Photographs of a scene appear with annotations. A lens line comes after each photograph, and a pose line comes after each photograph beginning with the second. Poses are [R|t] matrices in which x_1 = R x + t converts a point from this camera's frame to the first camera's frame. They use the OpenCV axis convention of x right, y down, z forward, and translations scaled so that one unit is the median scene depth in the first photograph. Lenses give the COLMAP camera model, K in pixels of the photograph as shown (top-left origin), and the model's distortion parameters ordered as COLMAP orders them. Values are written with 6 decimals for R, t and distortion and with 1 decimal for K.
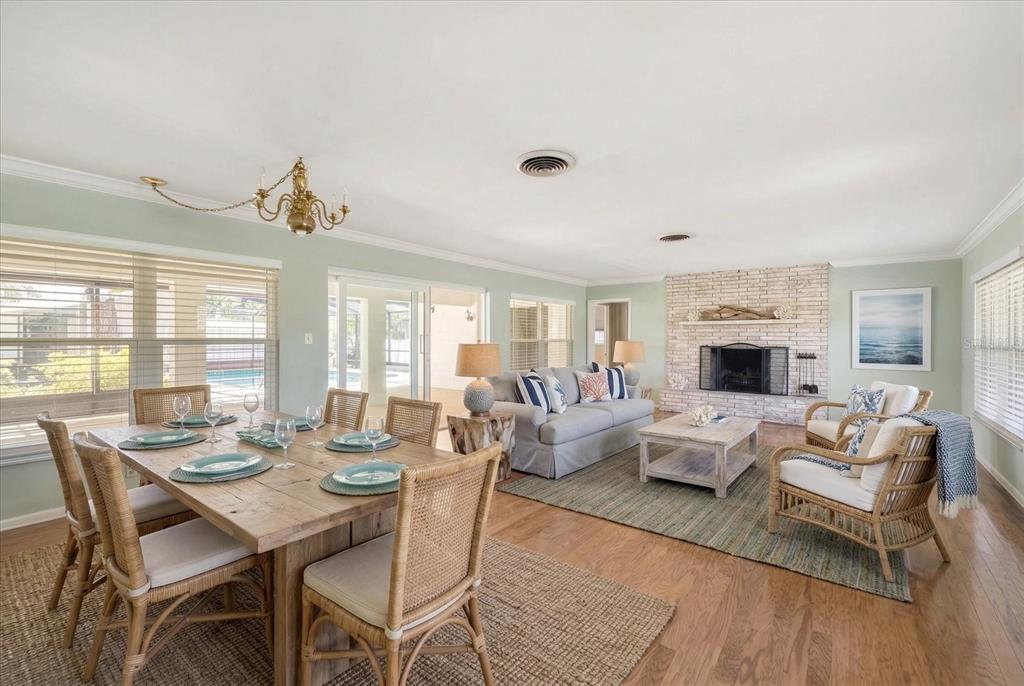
lens RADIAL K [[423.5, 0, 567.6], [0, 423.5, 338.6], [0, 0, 1]] dist [0.002171, 0.000548]
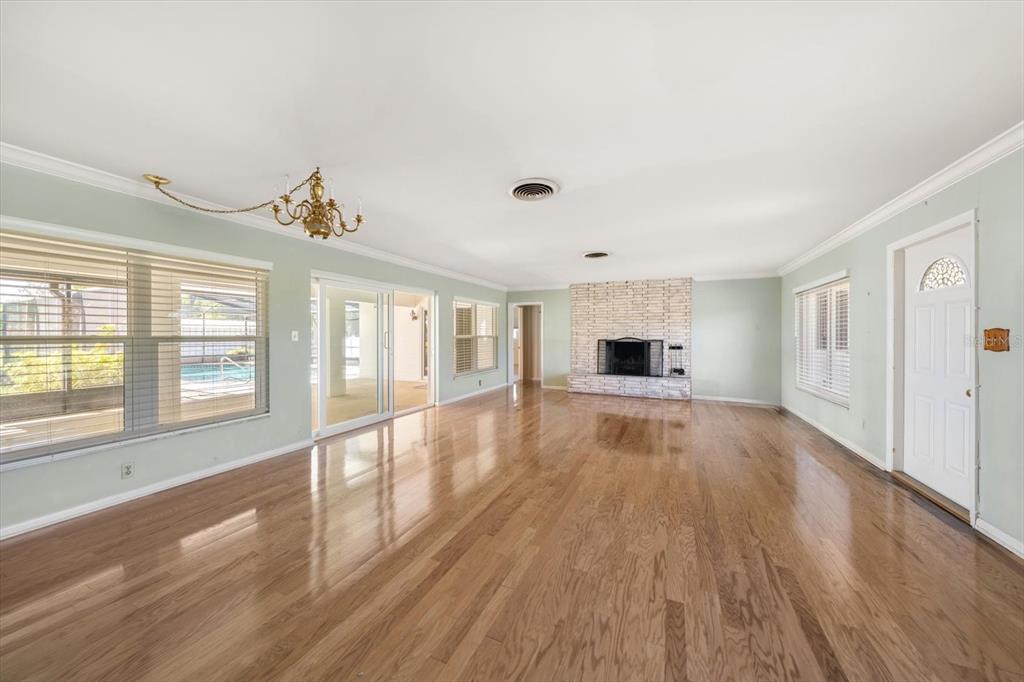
lens RADIAL K [[351.2, 0, 511.4], [0, 351.2, 336.9], [0, 0, 1]] dist [-0.000884, -0.000002]
pose [[0.982108, -0.005634, 0.188236, -0.192604], [0.004430, 0.999967, 0.006816, -0.000602], [-0.188268, -0.005860, 0.982100, 0.016031]]
